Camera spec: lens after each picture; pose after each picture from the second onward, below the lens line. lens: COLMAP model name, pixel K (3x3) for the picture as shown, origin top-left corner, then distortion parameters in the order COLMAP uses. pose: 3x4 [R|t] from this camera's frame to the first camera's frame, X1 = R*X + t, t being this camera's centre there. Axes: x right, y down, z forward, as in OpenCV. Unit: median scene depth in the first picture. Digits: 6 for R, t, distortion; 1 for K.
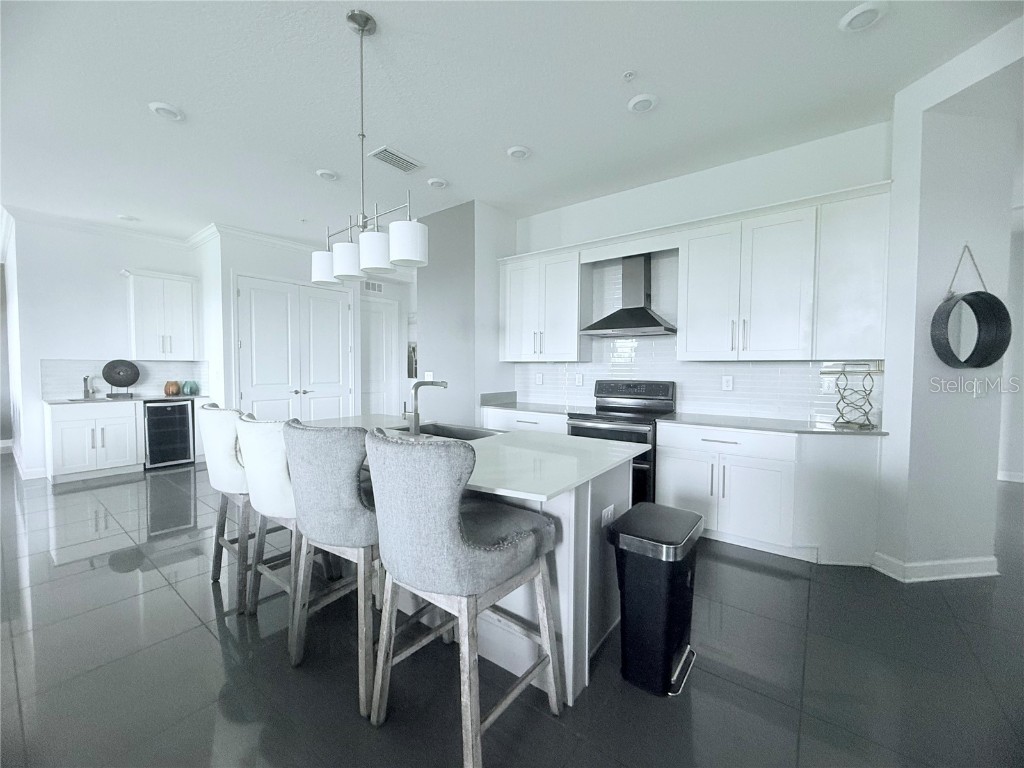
lens RADIAL K [[408.9, 0, 507.7], [0, 408.9, 383.5], [0, 0, 1]] dist [0.002053, 0.000193]
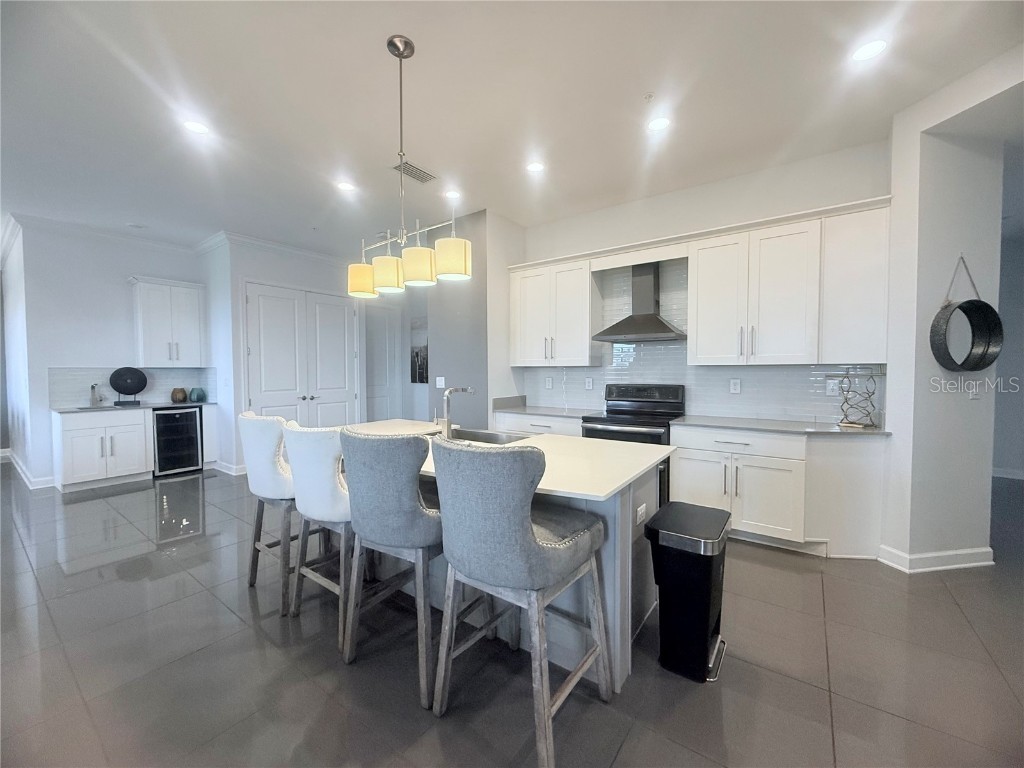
lens RADIAL K [[408.9, 0, 508.2], [0, 408.9, 384.2], [0, 0, 1]] dist [0.002053, 0.000193]
pose [[0.999637, -0.008116, 0.025690, -0.064412], [0.008242, 0.999955, -0.004797, -0.006035], [-0.025650, 0.005007, 0.999658, -0.026599]]
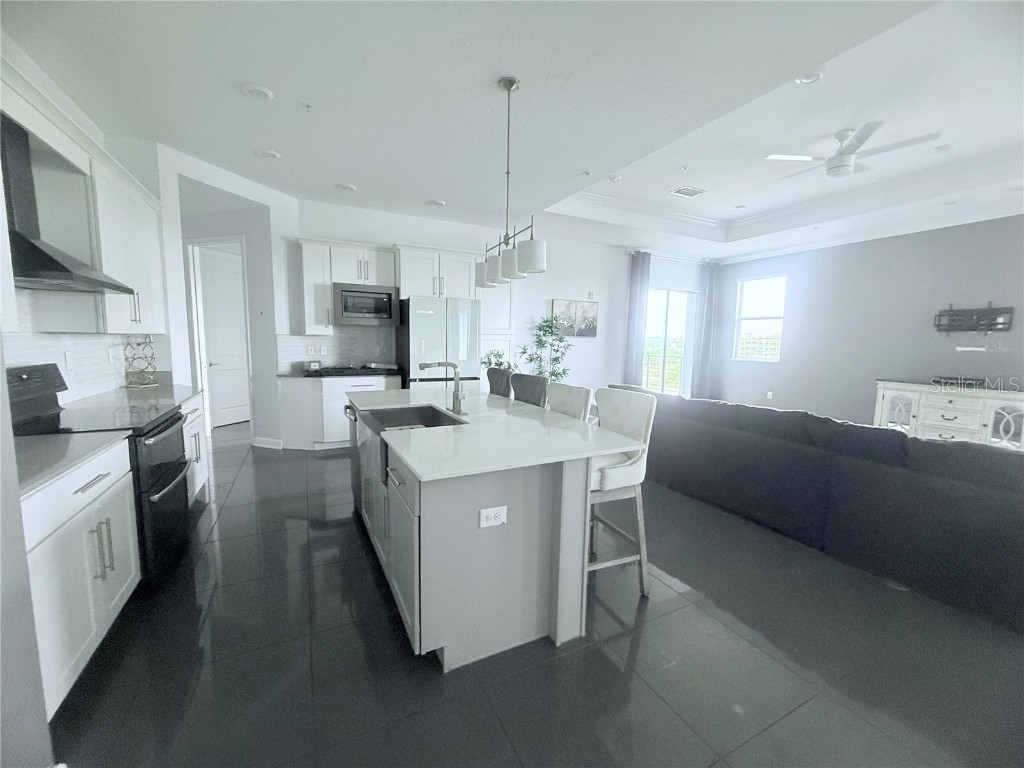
lens RADIAL K [[408.9, 0, 510.2], [0, 408.9, 382.2], [0, 0, 1]] dist [0.002053, 0.000193]
pose [[-0.903746, -0.062711, 0.423450, -0.532738], [-0.002344, 0.989921, 0.141601, -0.070490], [-0.428062, 0.126979, -0.894784, 1.267273]]
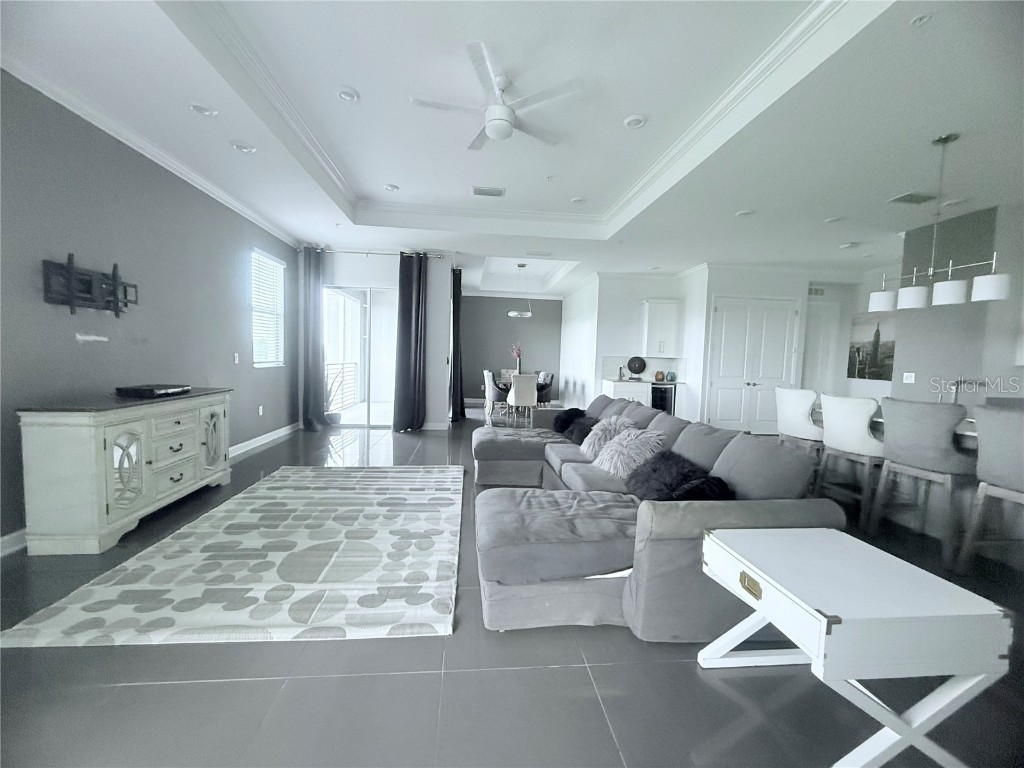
lens RADIAL K [[408.9, 0, 509.4], [0, 408.9, 382.1], [0, 0, 1]] dist [0.002053, 0.000193]
pose [[0.686690, 0.061498, -0.724345, -0.168925], [-0.056269, 0.997922, 0.031382, 0.027172], [0.724770, 0.019209, 0.688723, -0.646126]]
